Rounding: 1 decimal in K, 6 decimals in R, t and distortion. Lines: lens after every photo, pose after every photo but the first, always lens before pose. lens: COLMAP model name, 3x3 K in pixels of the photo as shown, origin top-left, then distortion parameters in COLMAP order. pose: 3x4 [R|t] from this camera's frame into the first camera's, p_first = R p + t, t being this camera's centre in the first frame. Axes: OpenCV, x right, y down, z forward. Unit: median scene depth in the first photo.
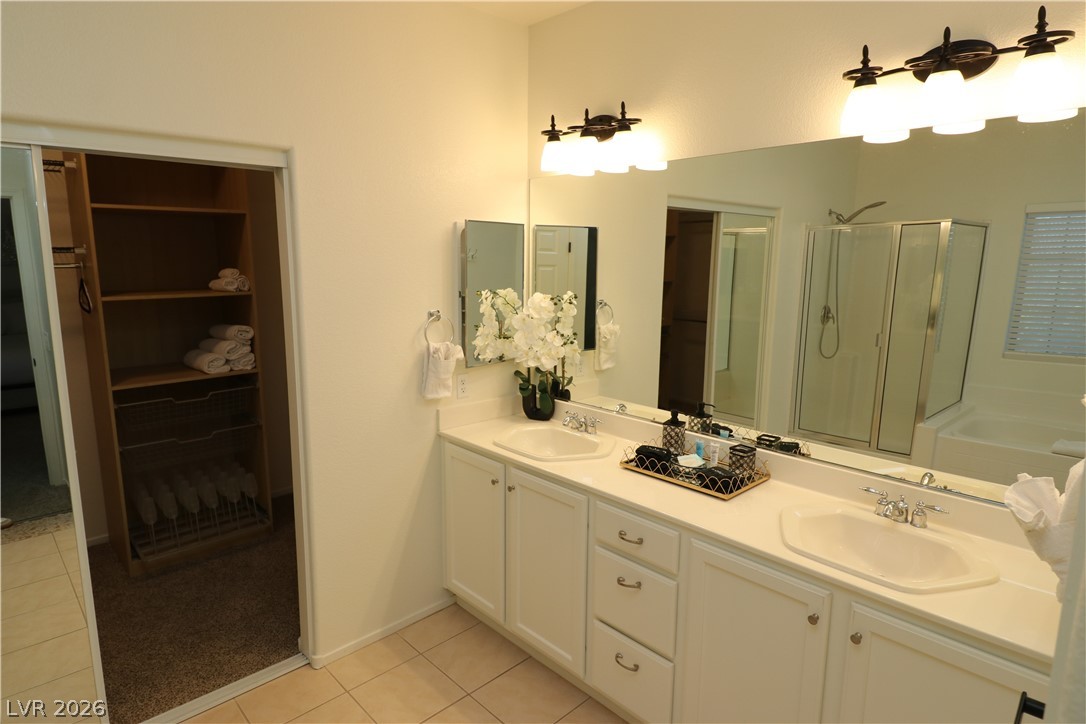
lens RADIAL K [[610.1, 0, 528.0], [0, 610.1, 359.6], [0, 0, 1]] dist [0.000322, 0.000137]
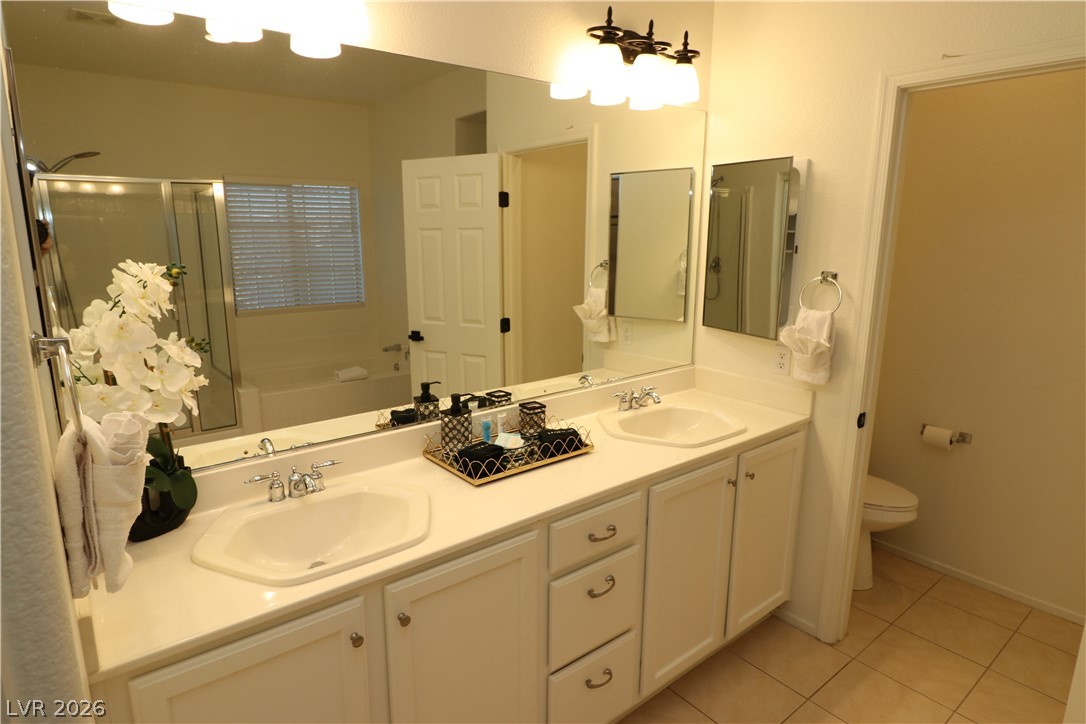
lens RADIAL K [[610.1, 0, 528.0], [0, 610.1, 359.6], [0, 0, 1]] dist [0.000322, 0.000137]
pose [[0.092082, -0.208332, 0.973714, -0.558625], [0.174612, 0.966094, 0.190189, -0.103786], [-0.980322, 0.152510, 0.125338, 0.898615]]
